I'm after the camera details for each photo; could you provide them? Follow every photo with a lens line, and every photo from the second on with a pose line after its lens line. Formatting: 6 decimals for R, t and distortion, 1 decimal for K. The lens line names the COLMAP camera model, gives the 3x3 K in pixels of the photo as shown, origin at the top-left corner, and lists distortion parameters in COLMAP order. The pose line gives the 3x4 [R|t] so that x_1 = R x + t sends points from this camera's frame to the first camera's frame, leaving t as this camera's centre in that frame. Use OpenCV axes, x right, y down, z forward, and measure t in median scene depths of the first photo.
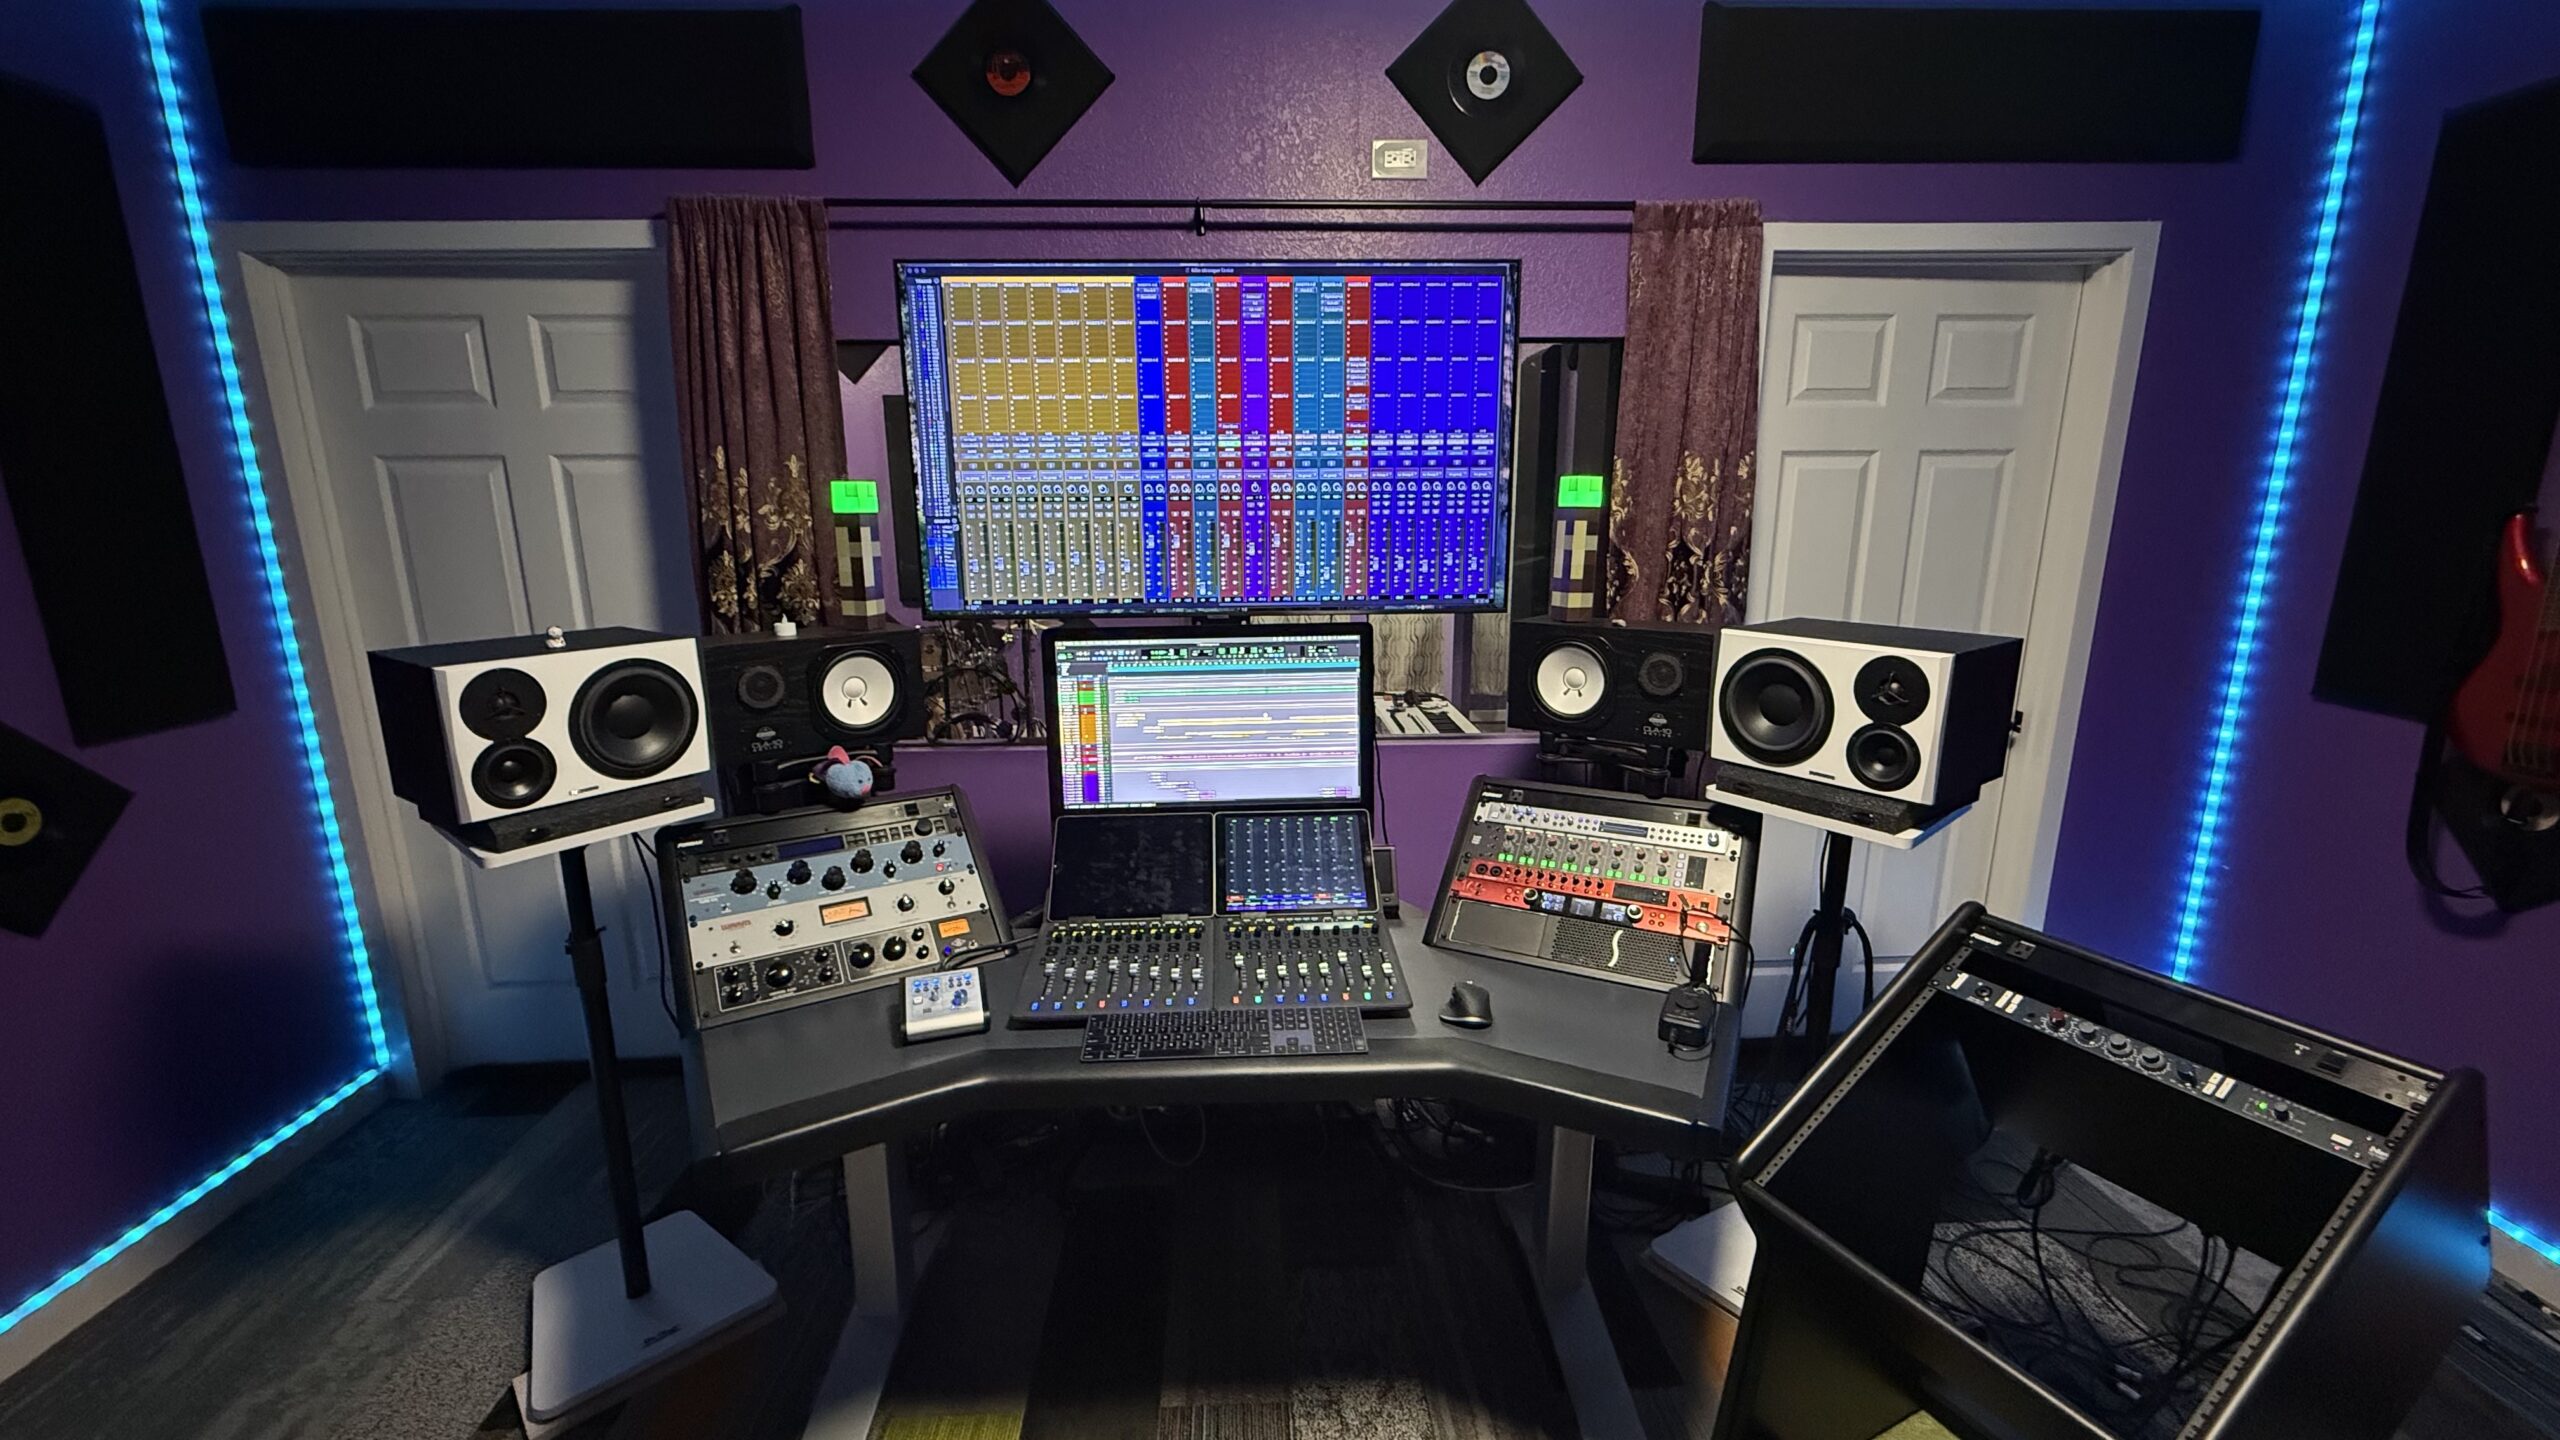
lens RADIAL K [[1016.4, 0, 1279.3], [0, 1016.4, 719.0], [0, 0, 1]] dist [0.000188, 0.000039]
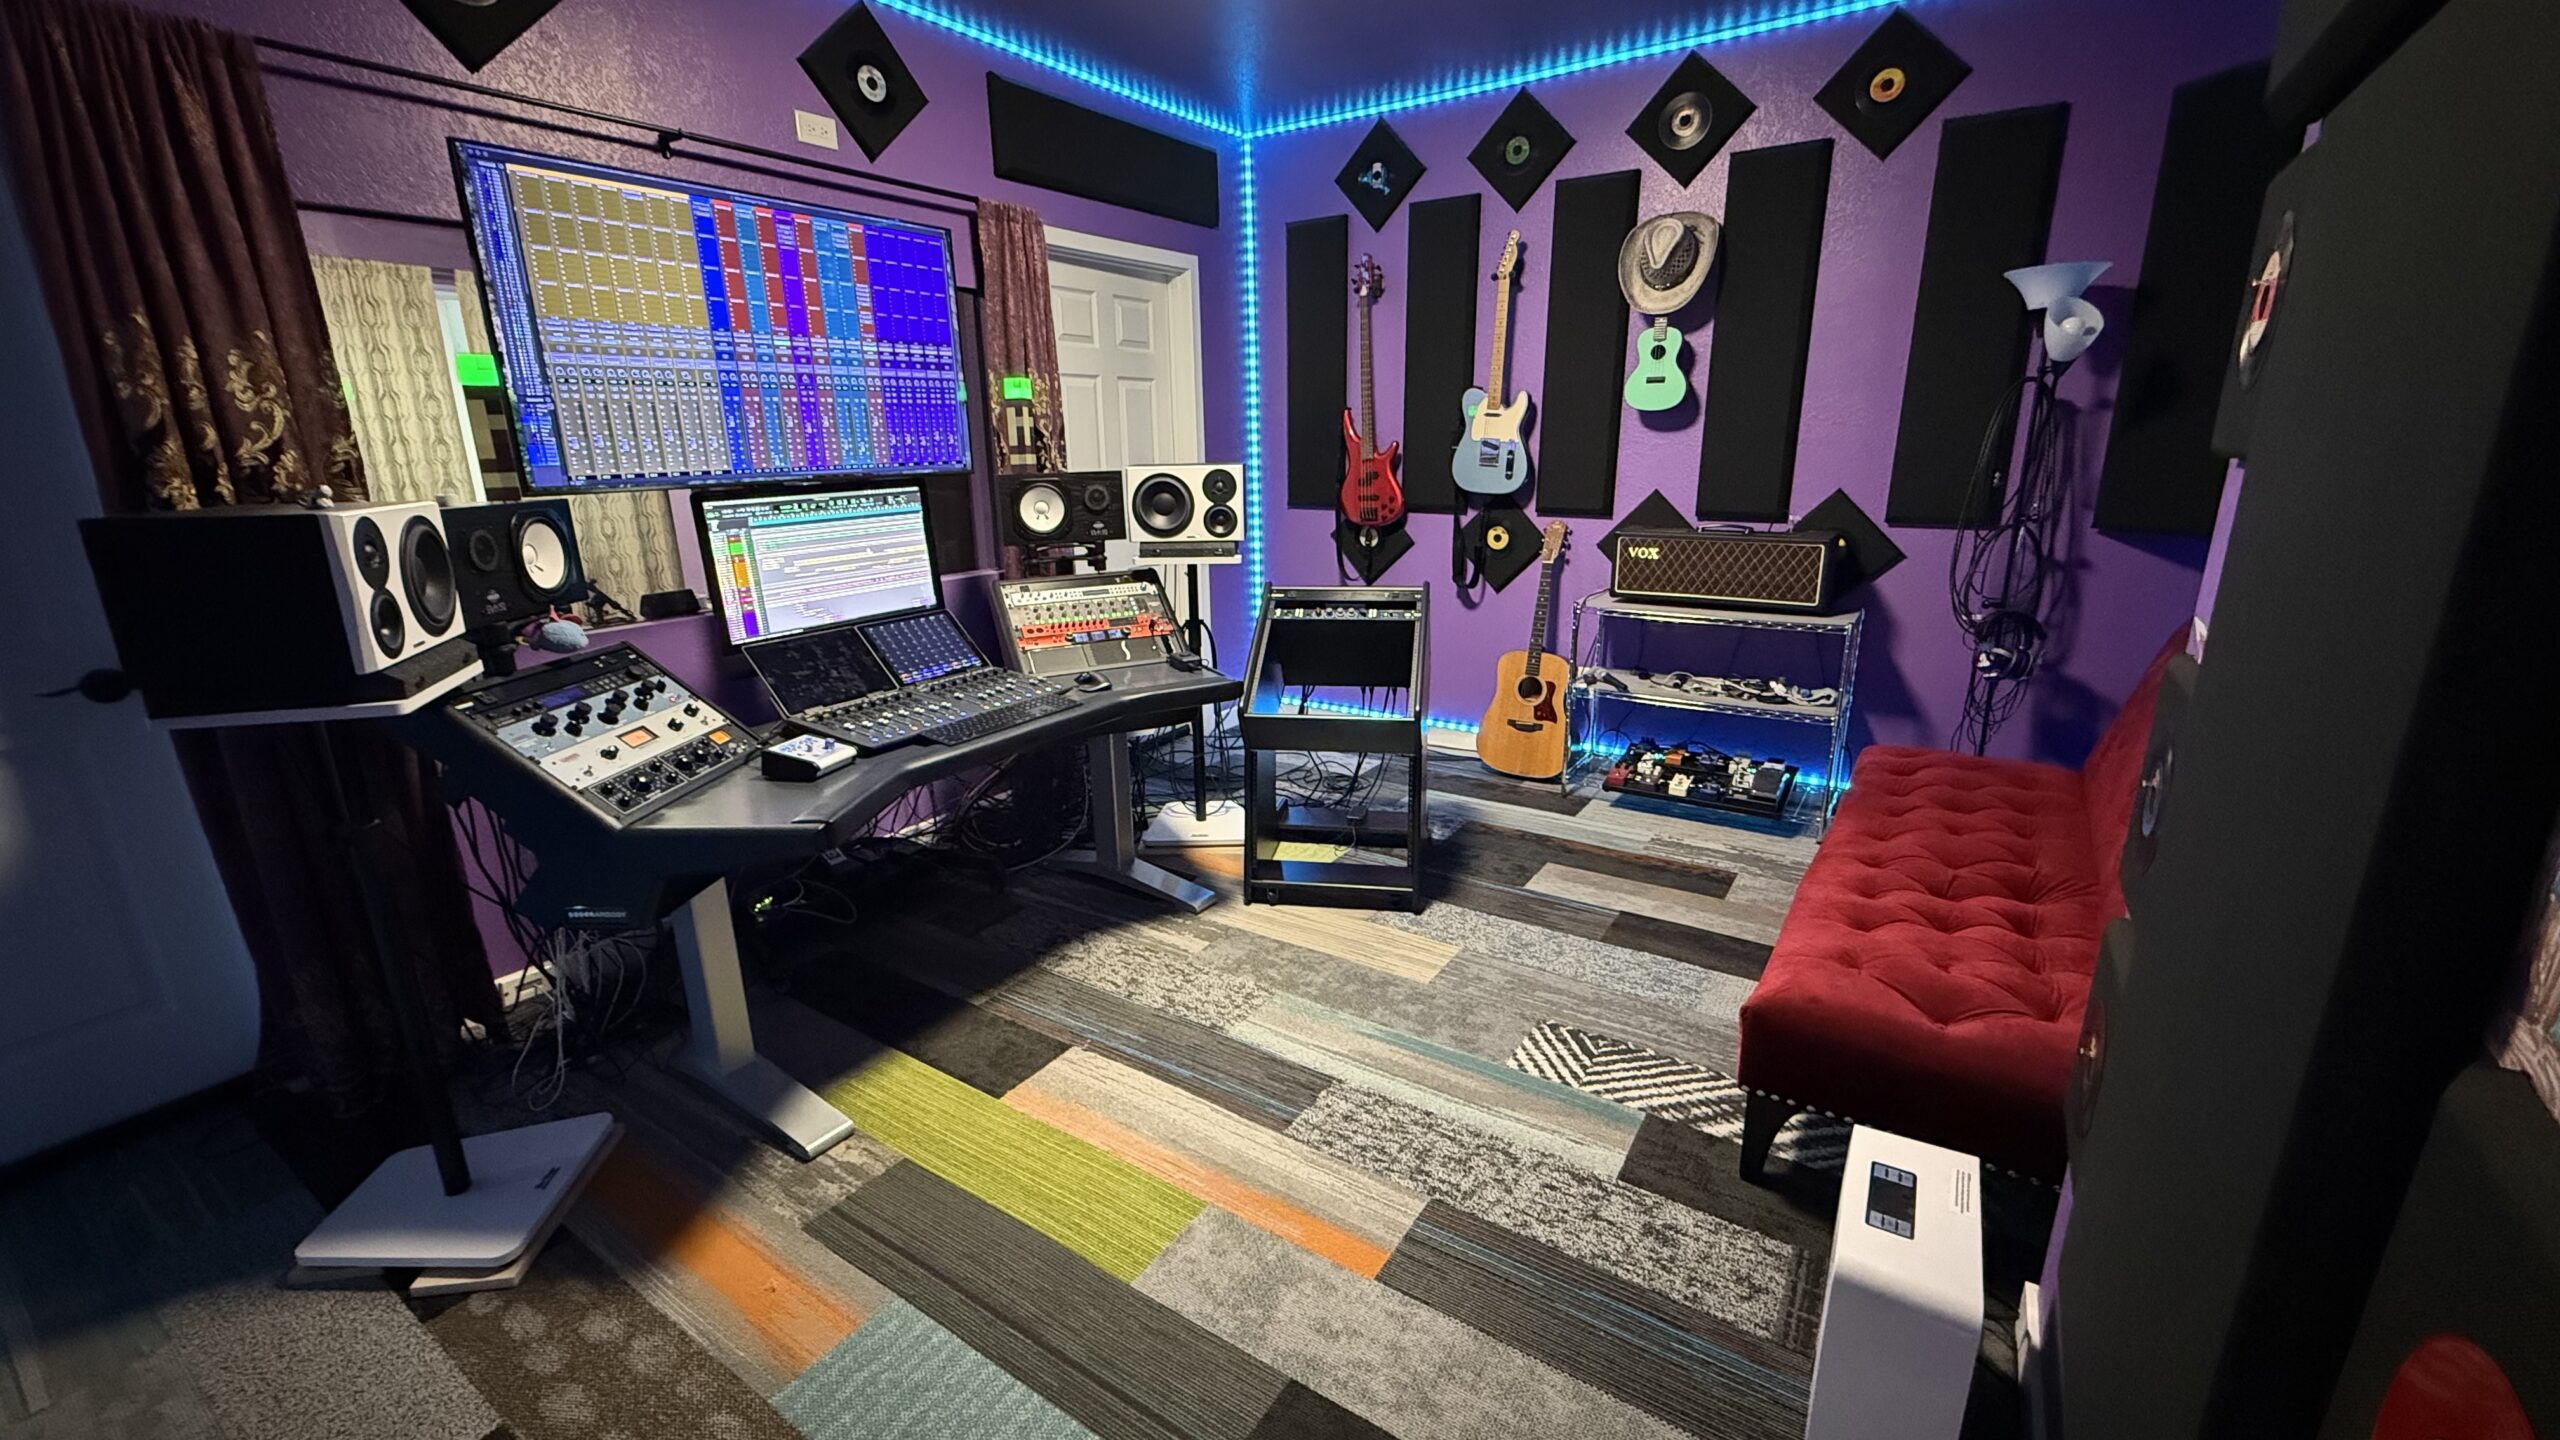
lens RADIAL K [[1016.4, 0, 1277.9], [0, 1016.4, 718.2], [0, 0, 1]] dist [0.000188, 0.000039]
pose [[0.586078, -0.221238, 0.779466, -0.788380], [0.187837, 0.972892, 0.134904, 0.132048], [-0.788181, 0.067348, 0.611747, -0.237324]]
